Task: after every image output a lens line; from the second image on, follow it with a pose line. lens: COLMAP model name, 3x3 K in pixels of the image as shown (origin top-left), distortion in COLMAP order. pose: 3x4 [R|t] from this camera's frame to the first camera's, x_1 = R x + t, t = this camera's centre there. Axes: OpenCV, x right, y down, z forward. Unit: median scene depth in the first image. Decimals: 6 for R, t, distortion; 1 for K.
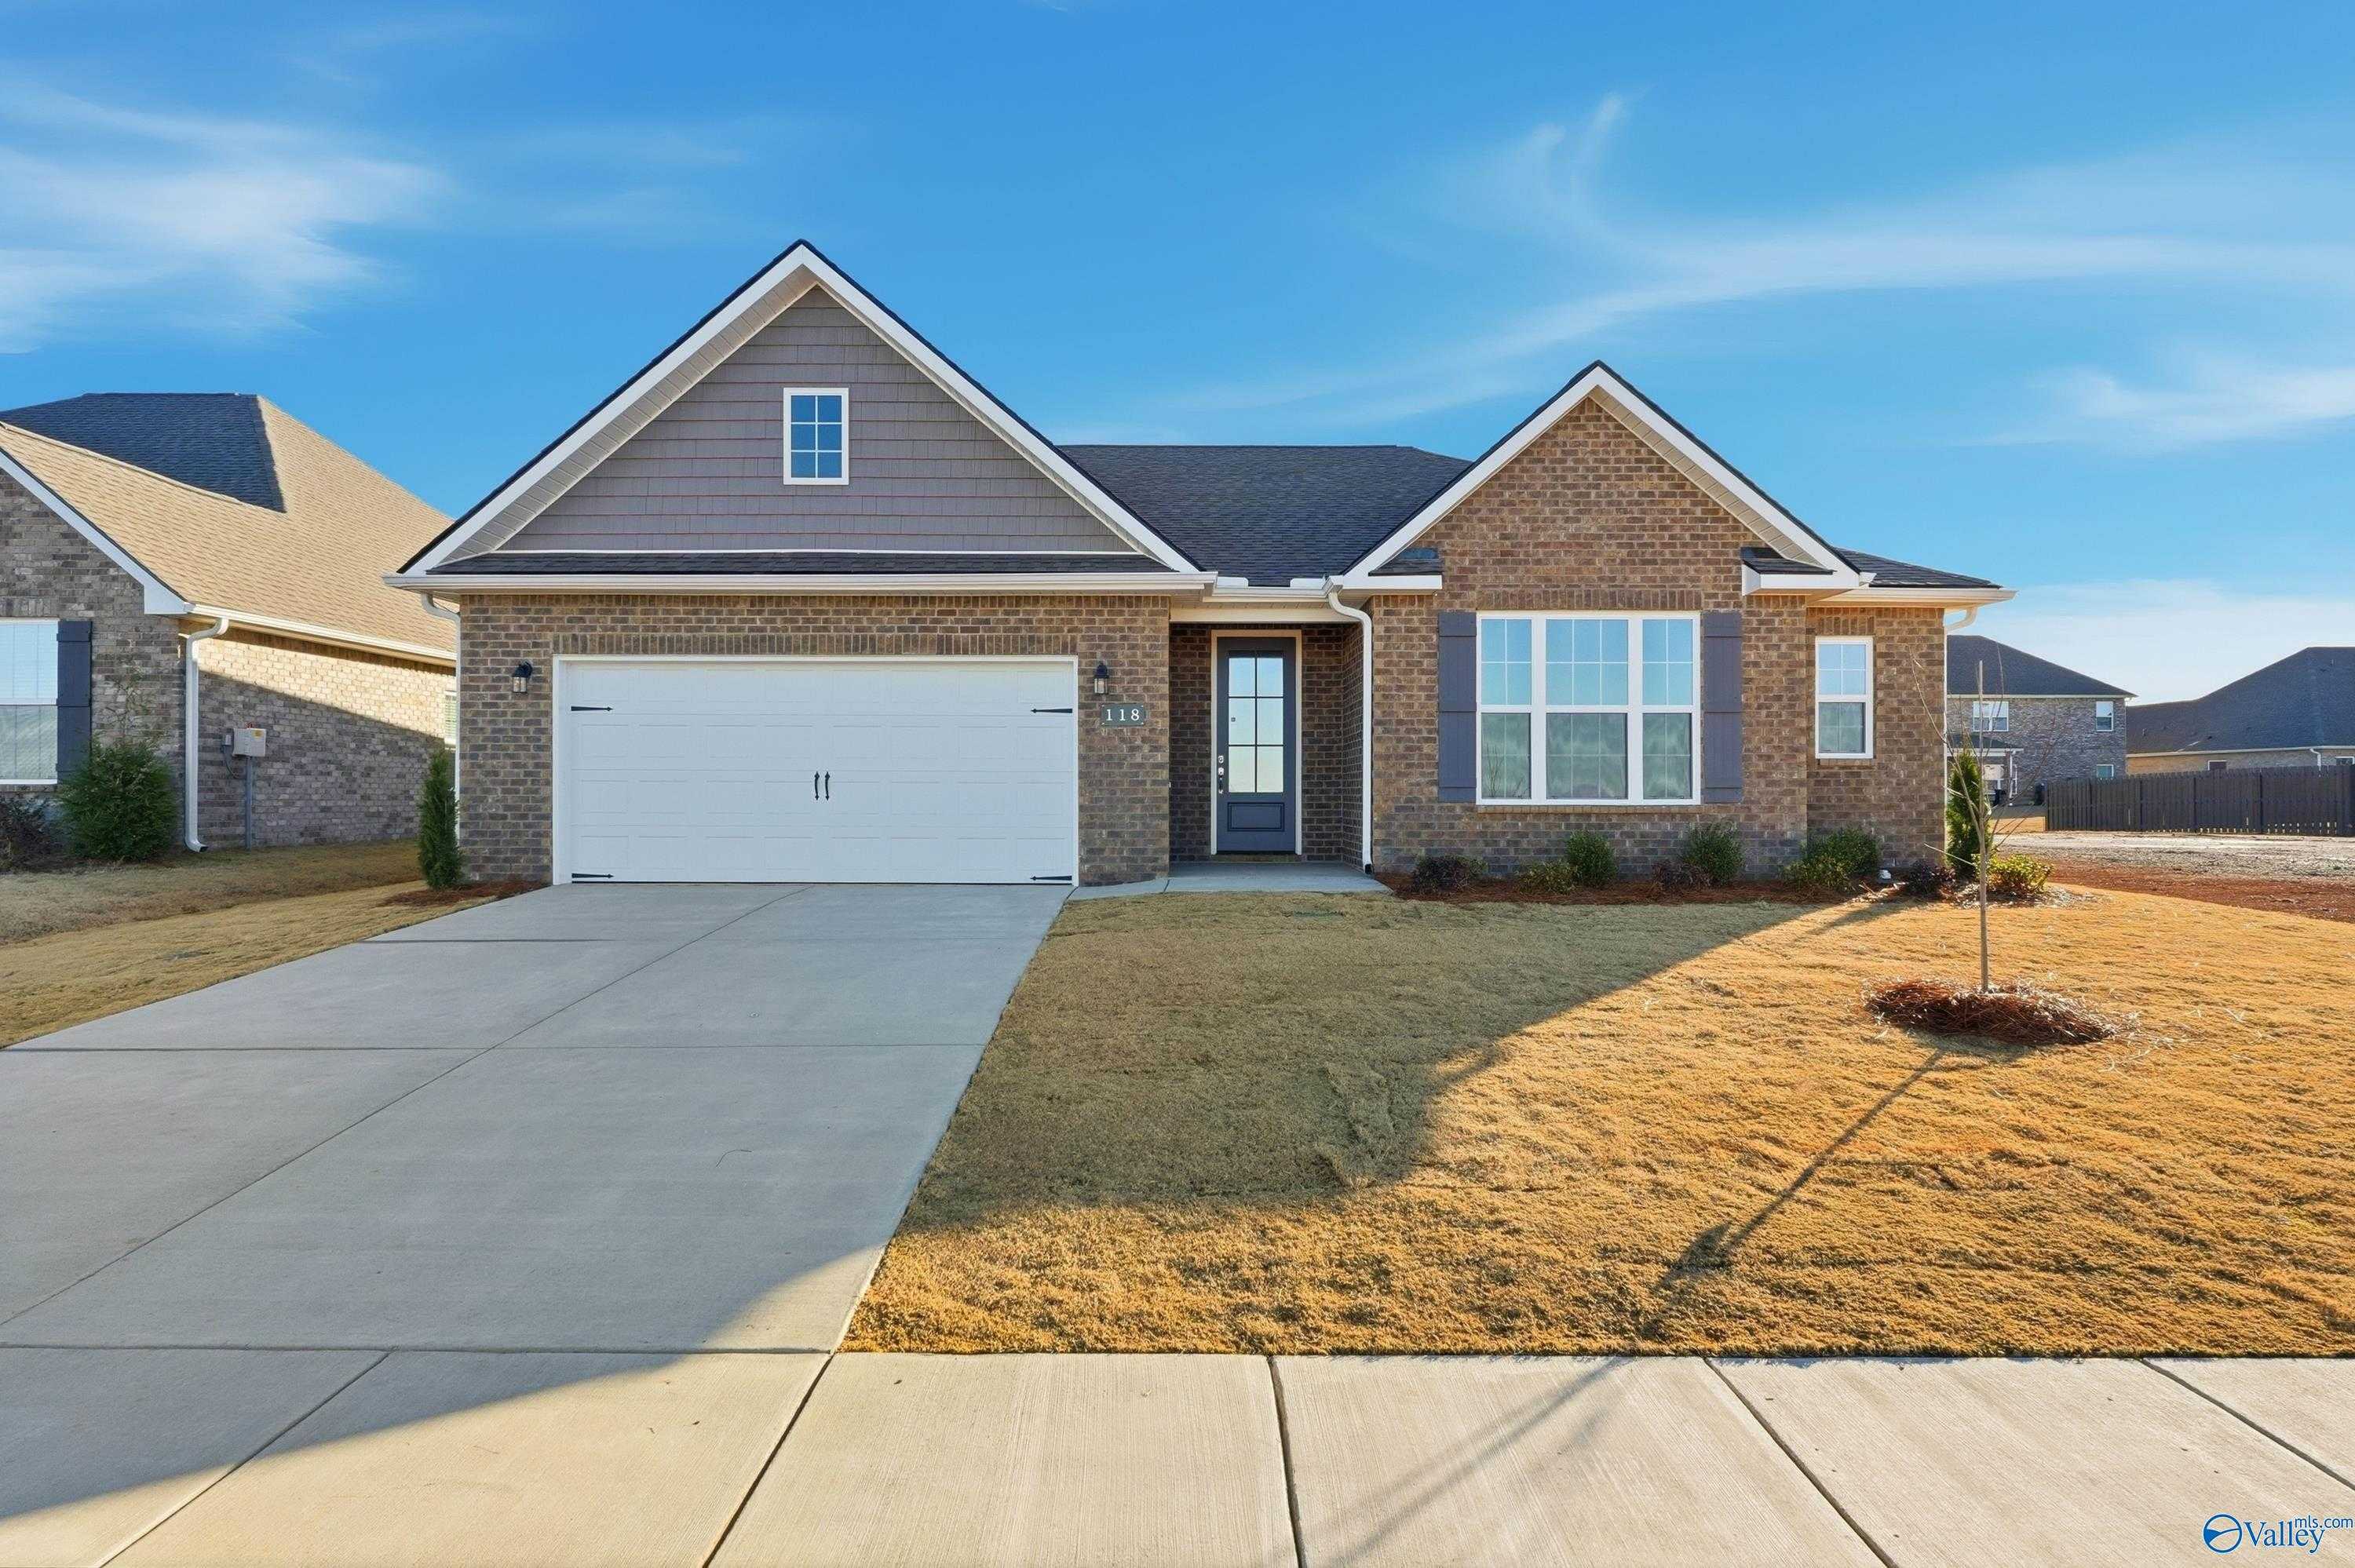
lens RADIAL K [[1049.8, 0, 1185.2], [0, 1049.8, 779.5], [0, 0, 1]] dist [-0.000672, 0.000008]
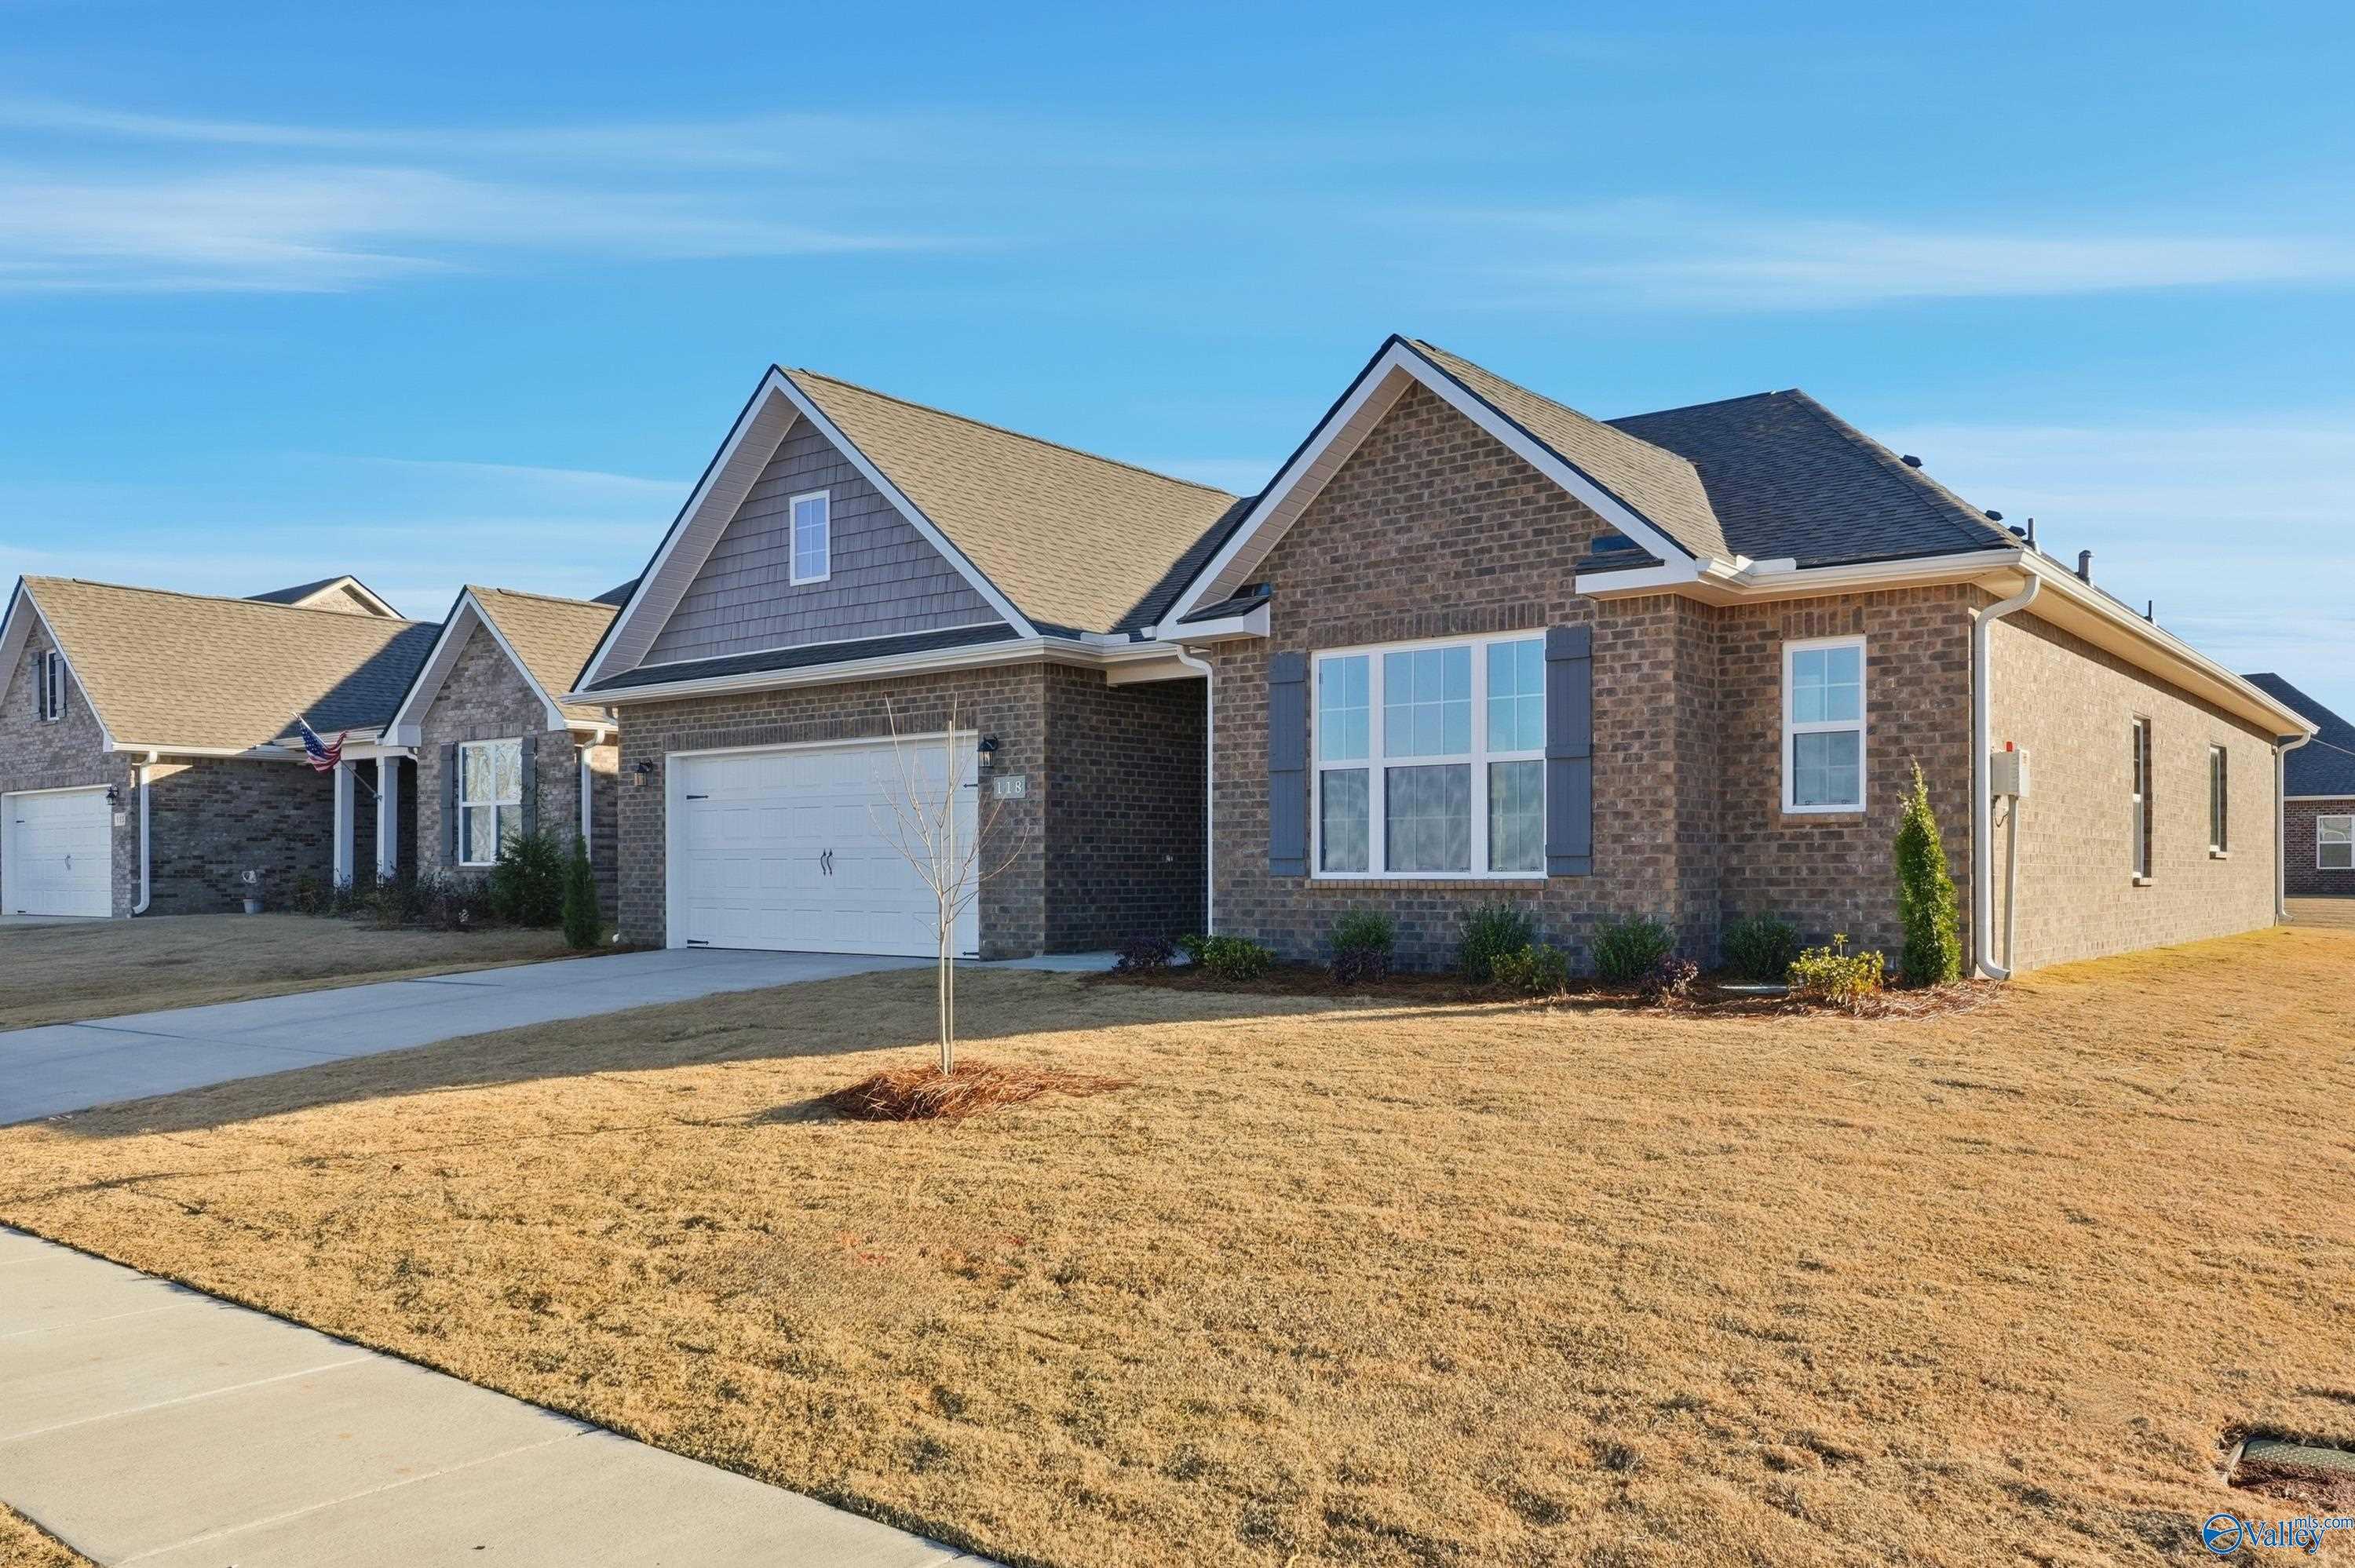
lens RADIAL K [[1253.4, 0, 1177.5], [0, 1253.4, 855.1], [0, 0, 1]] dist [0.000888, 0.000229]
pose [[0.875288, -0.010724, -0.483483, 0.675419], [0.012277, 0.999925, 0.000046, 0.003332], [0.483446, -0.005976, 0.875354, 0.059230]]
